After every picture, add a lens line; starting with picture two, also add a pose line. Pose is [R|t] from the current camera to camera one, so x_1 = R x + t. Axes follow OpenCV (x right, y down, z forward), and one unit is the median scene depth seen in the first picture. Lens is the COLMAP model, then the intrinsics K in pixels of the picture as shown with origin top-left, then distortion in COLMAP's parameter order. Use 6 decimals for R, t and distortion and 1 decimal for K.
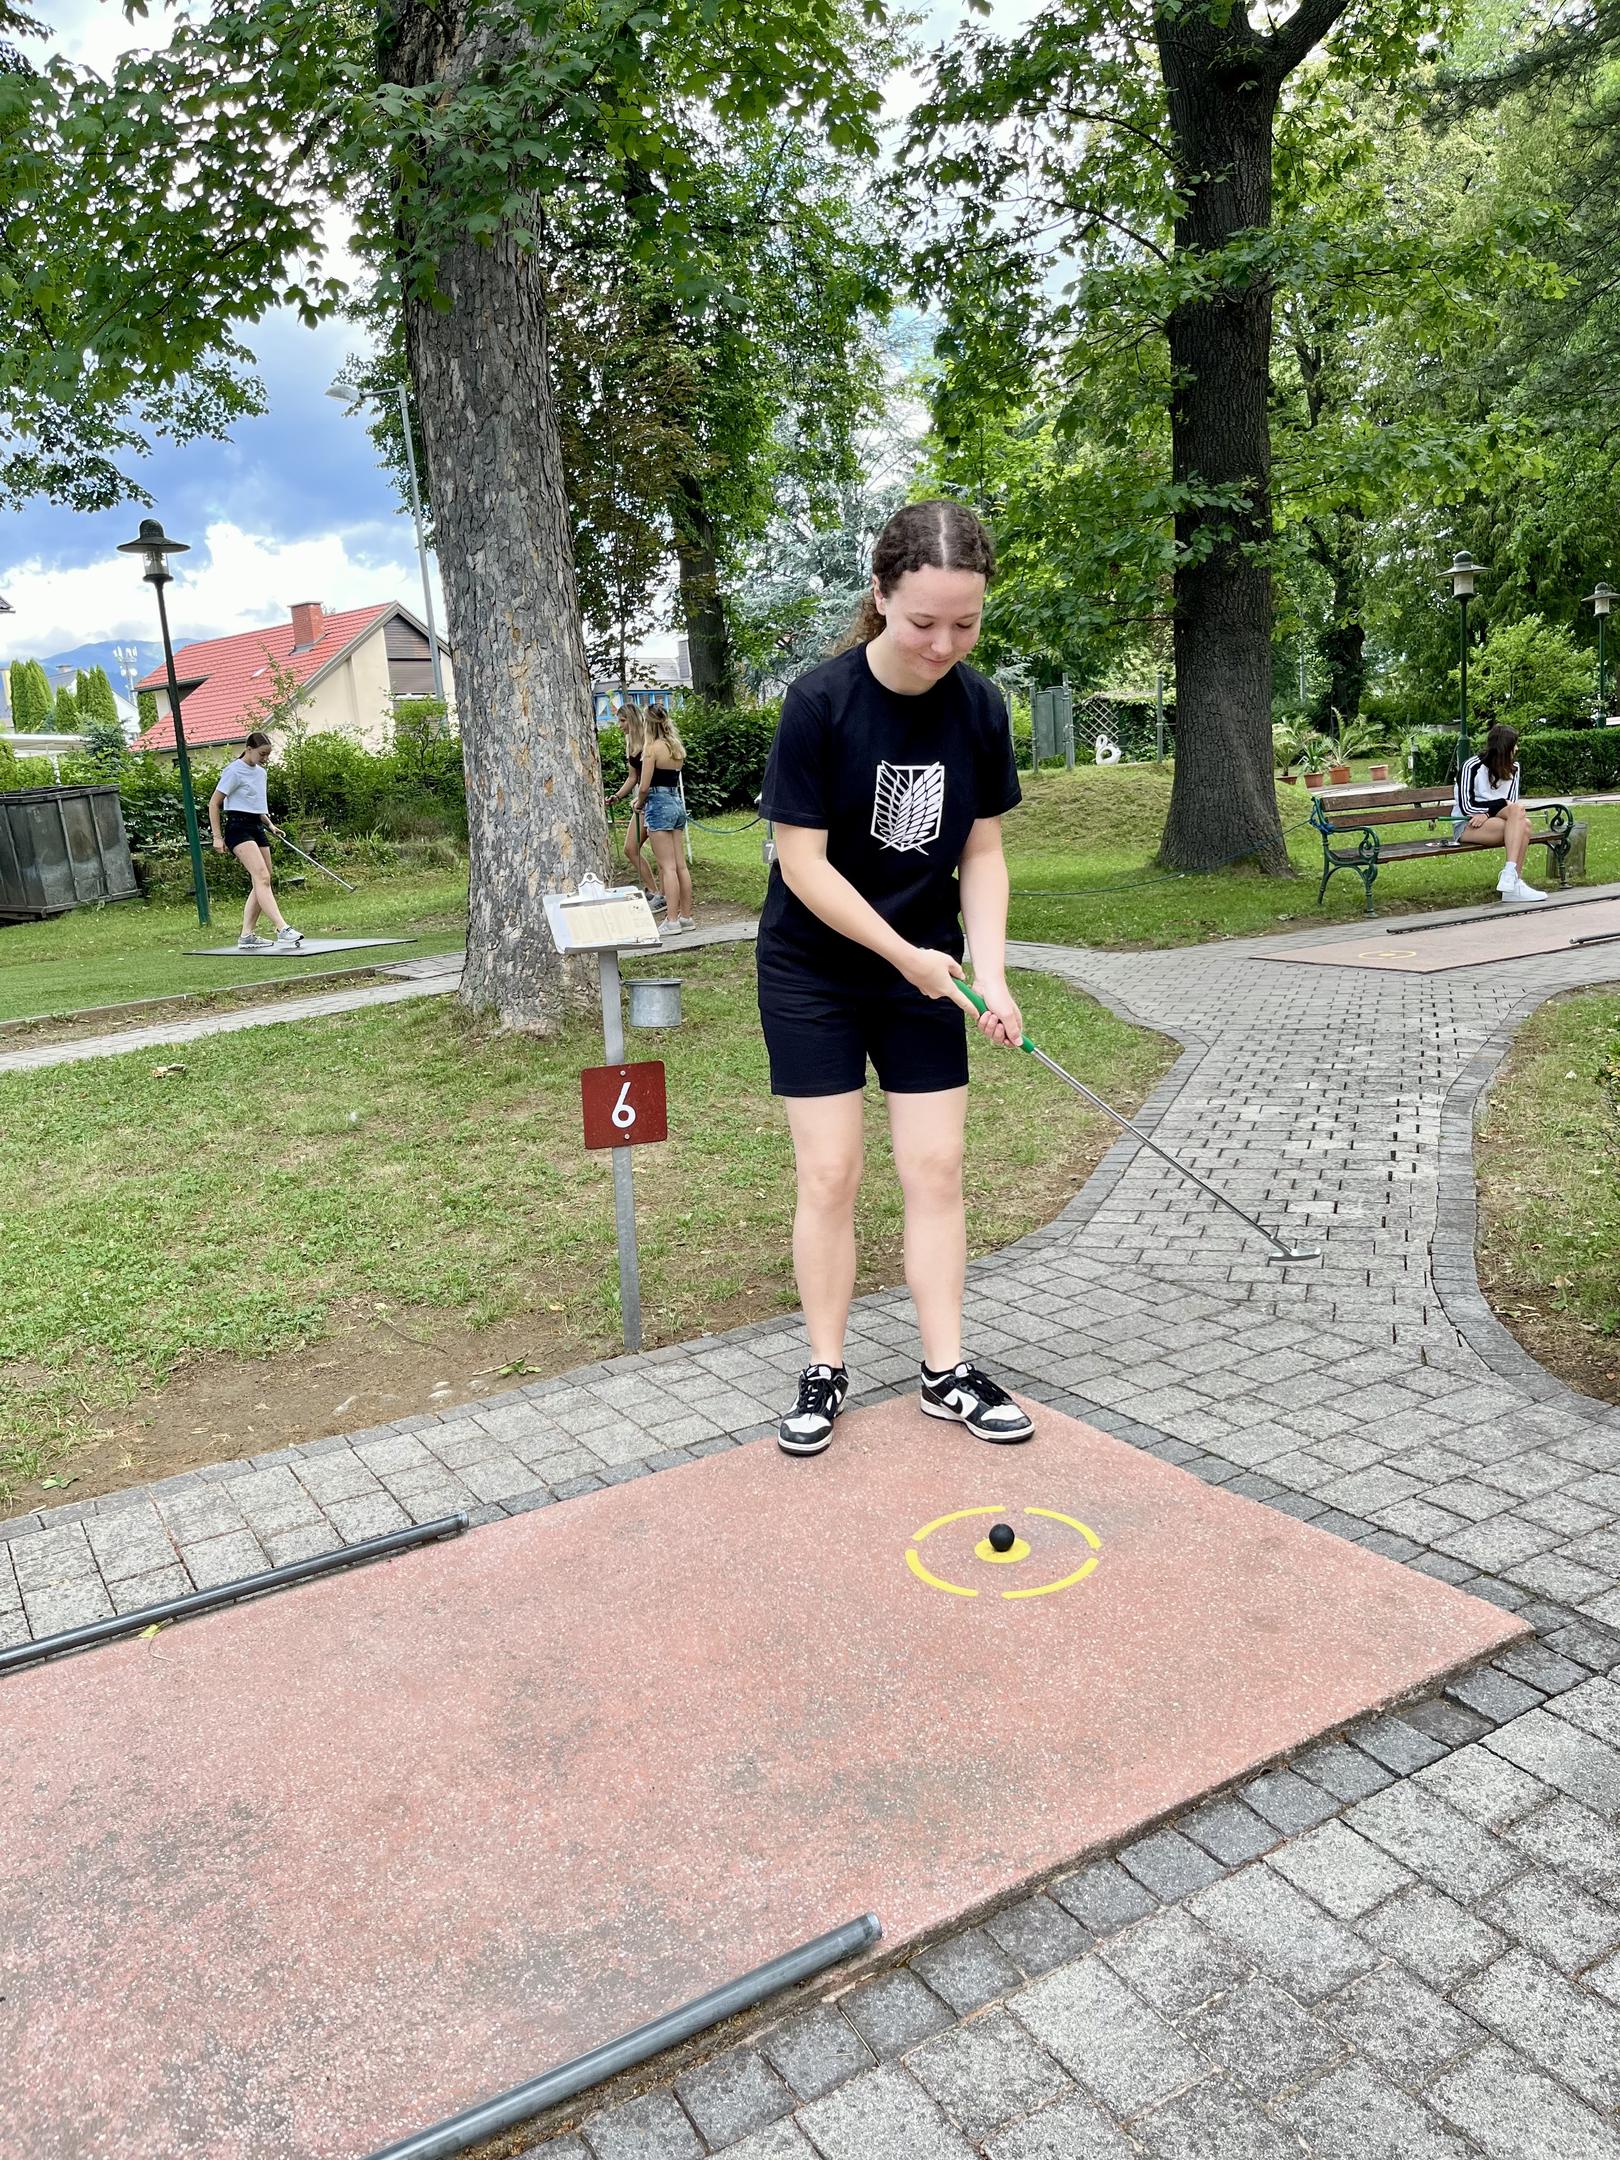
lens RADIAL K [[1637.4, 0, 807.2], [0, 1637.4, 1086.7], [0, 0, 1]] dist [0.005307, 0.000865]
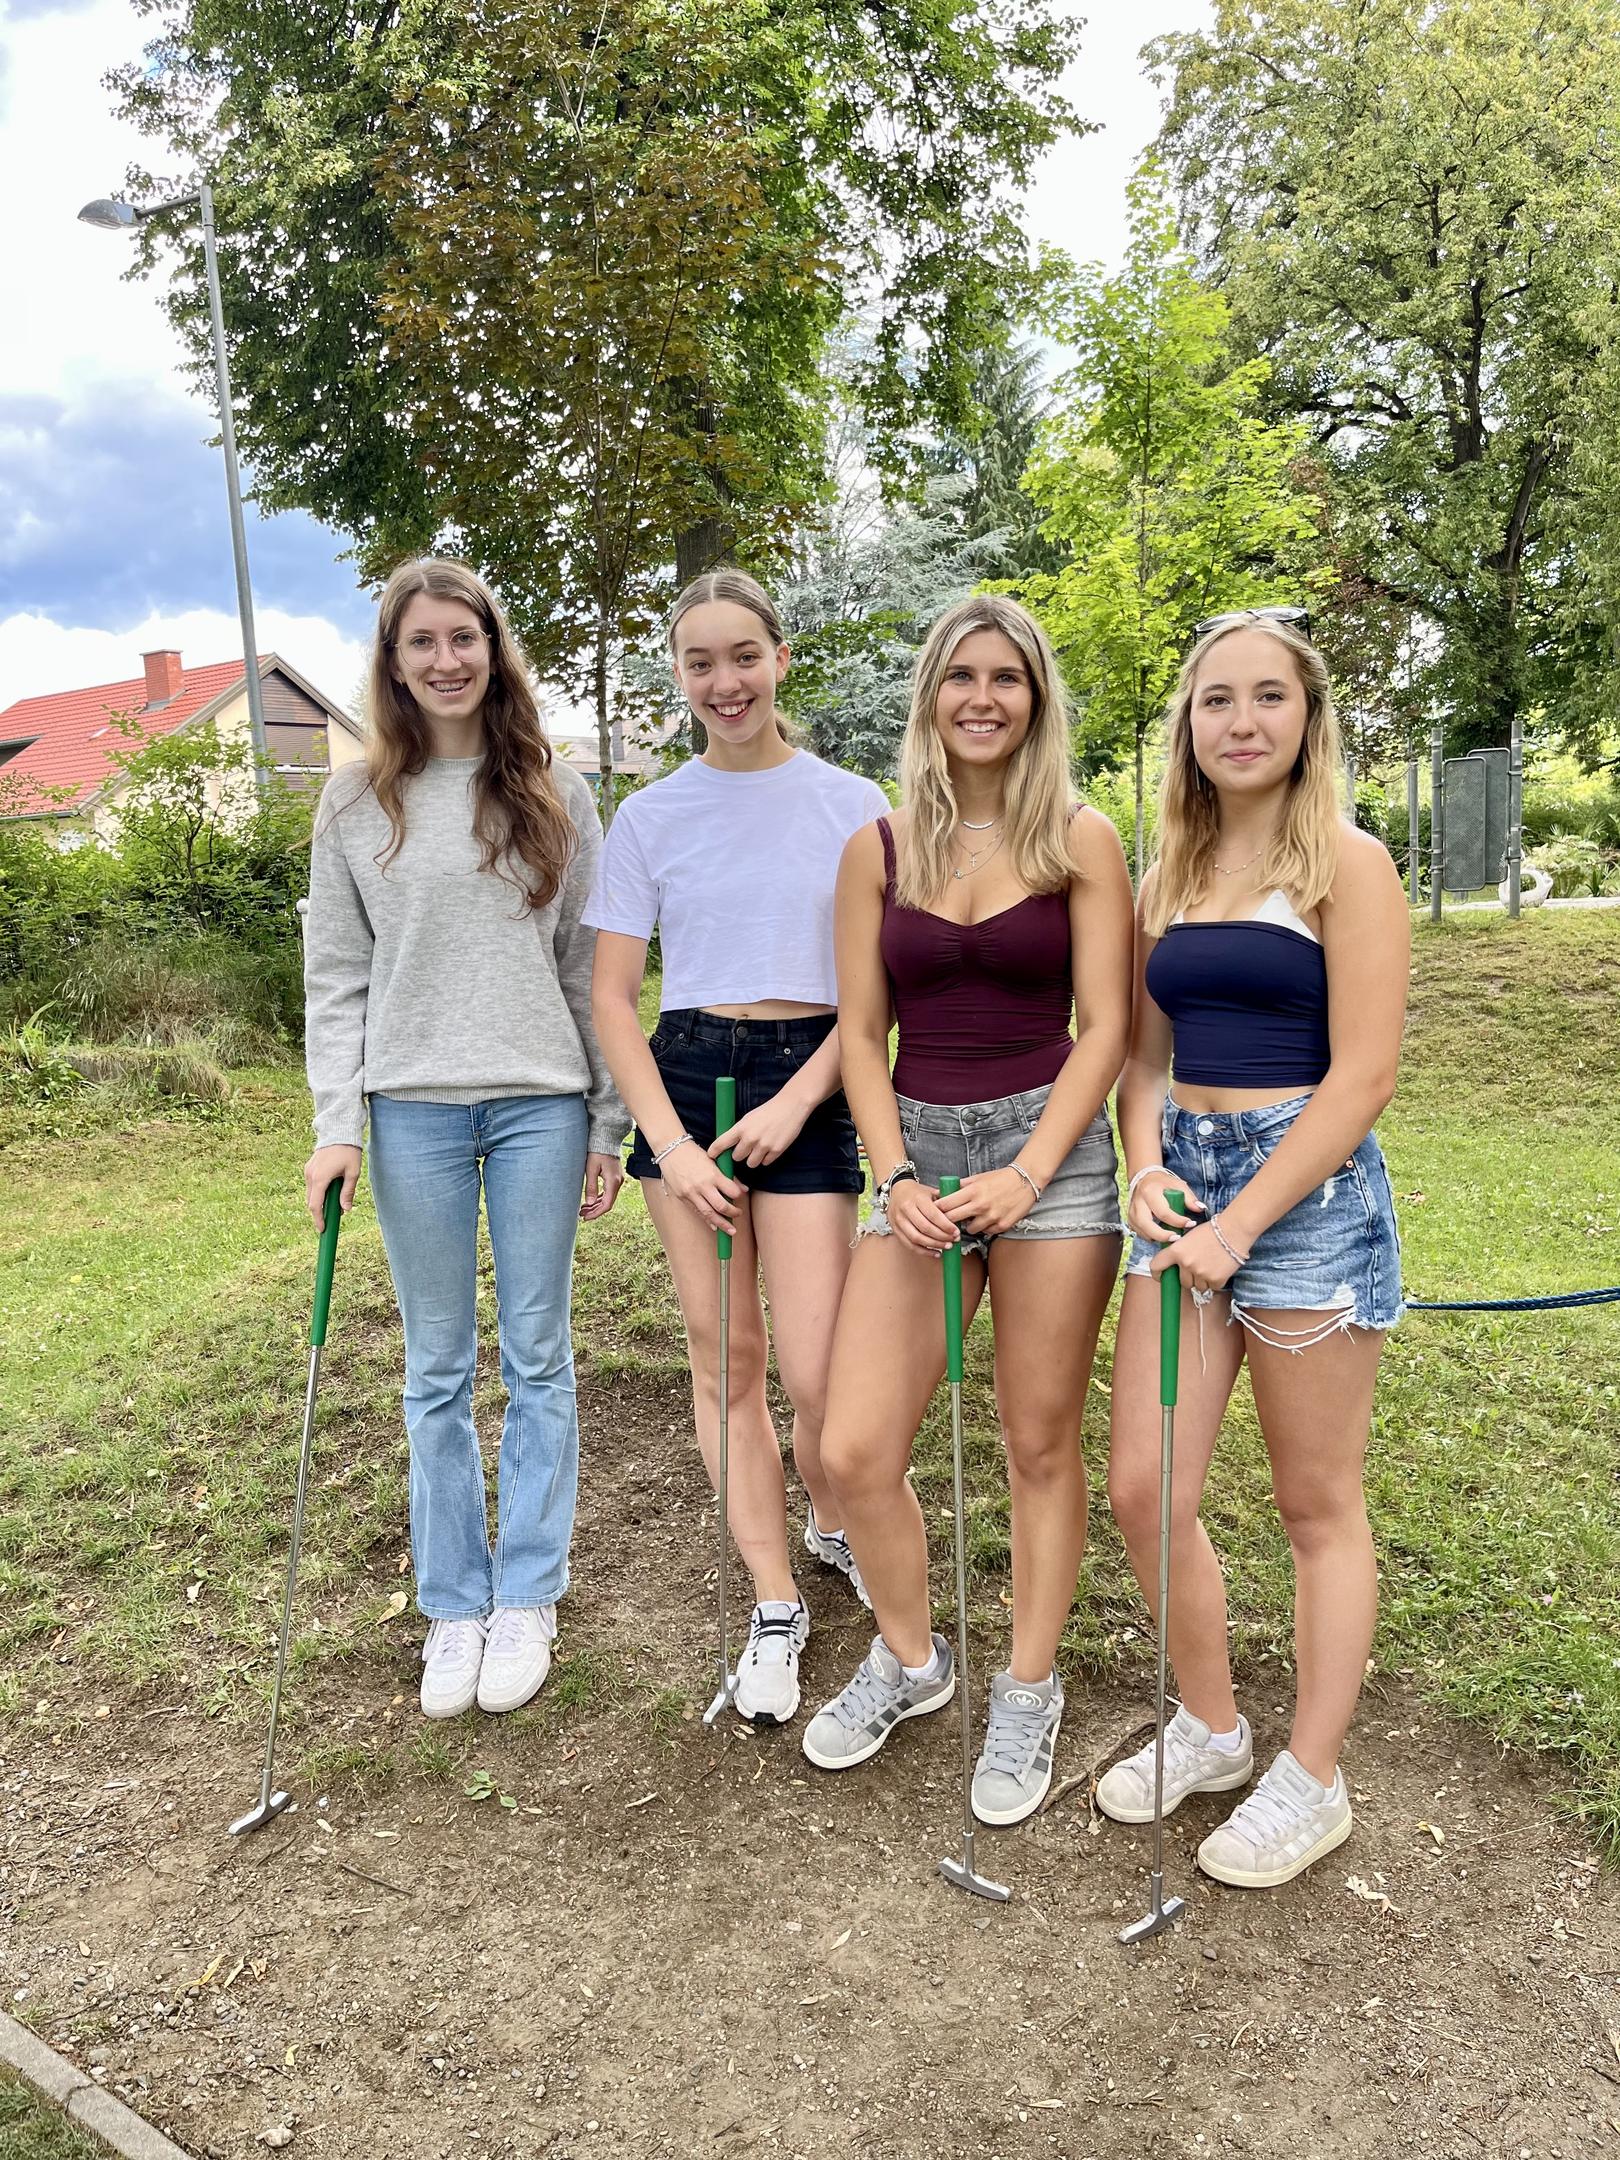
lens RADIAL K [[1637.4, 0, 814.5], [0, 1637.4, 1074.5], [0, 0, 1]] dist [0.005307, 0.000865]
pose [[0.997910, 0.021479, 0.060941, -0.074456], [-0.017506, 0.997732, -0.064995, -0.102940], [-0.062199, 0.063792, 0.996023, 0.491021]]
